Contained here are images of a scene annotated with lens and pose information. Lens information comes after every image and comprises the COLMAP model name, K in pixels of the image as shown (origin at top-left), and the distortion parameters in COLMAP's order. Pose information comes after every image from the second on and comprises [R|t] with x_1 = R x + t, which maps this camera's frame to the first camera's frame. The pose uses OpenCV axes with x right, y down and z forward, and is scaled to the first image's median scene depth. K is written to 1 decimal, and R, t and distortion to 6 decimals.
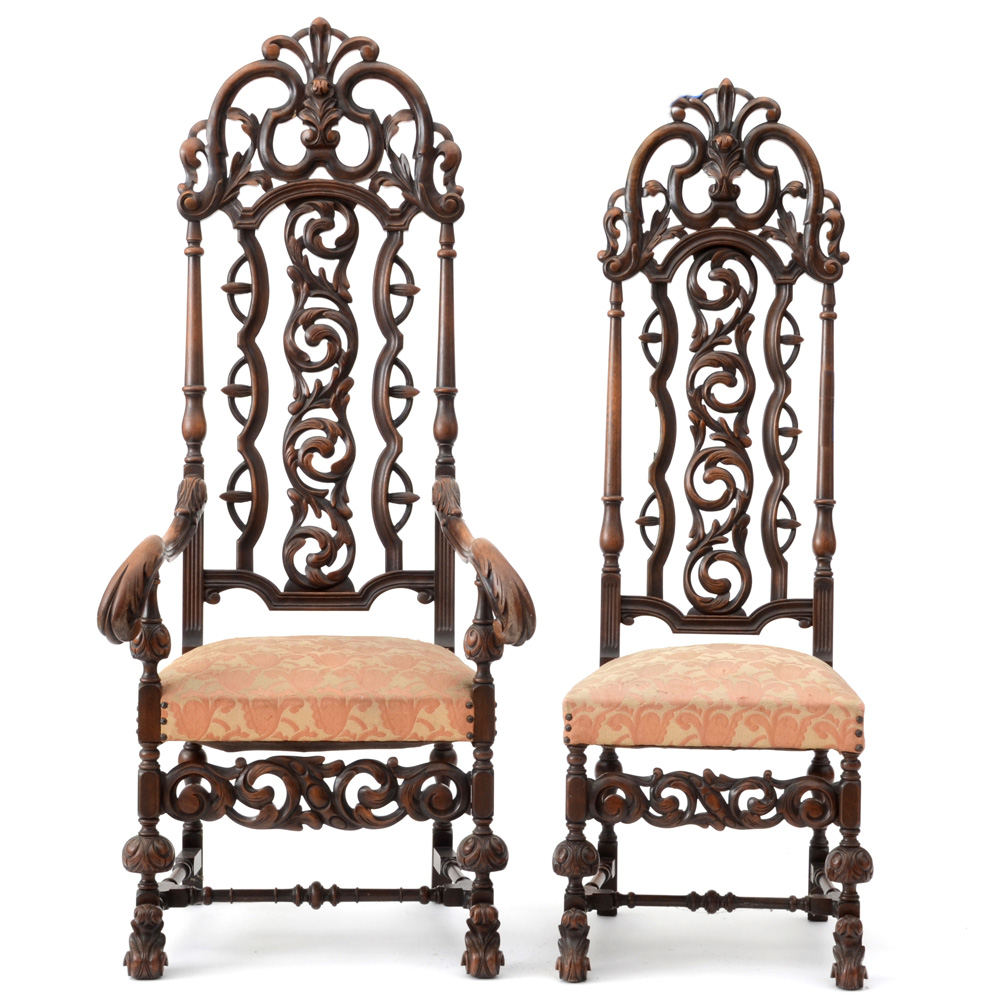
lens RADIAL K [[3857.1, 0, 503.1], [0, 3857.1, 531.0], [0, 0, 1]] dist [0.365281, 0.000000]
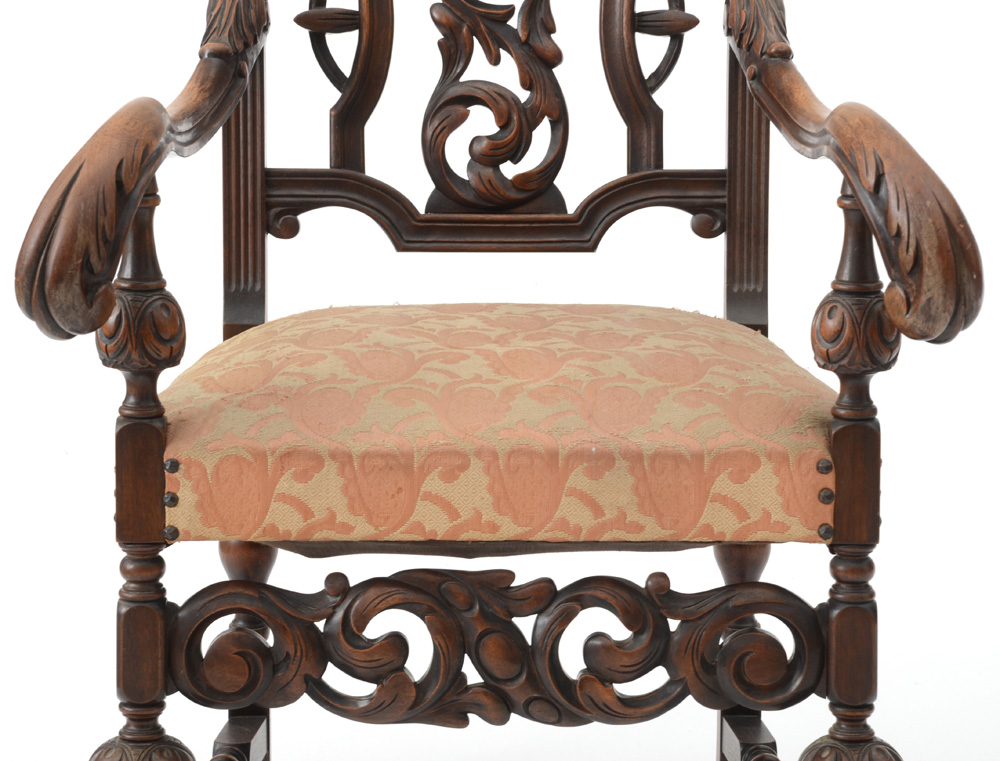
lens RADIAL K [[3934.2, 0, 514.2], [0, 3934.2, 413.6], [0, 0, 1]] dist [0.950405, 0.000000]
pose [[0.999410, 0.000729, -0.034348, -0.027665], [0.002087, 0.996639, 0.081890, -0.000322], [0.034292, -0.081913, 0.996049, 0.487832]]
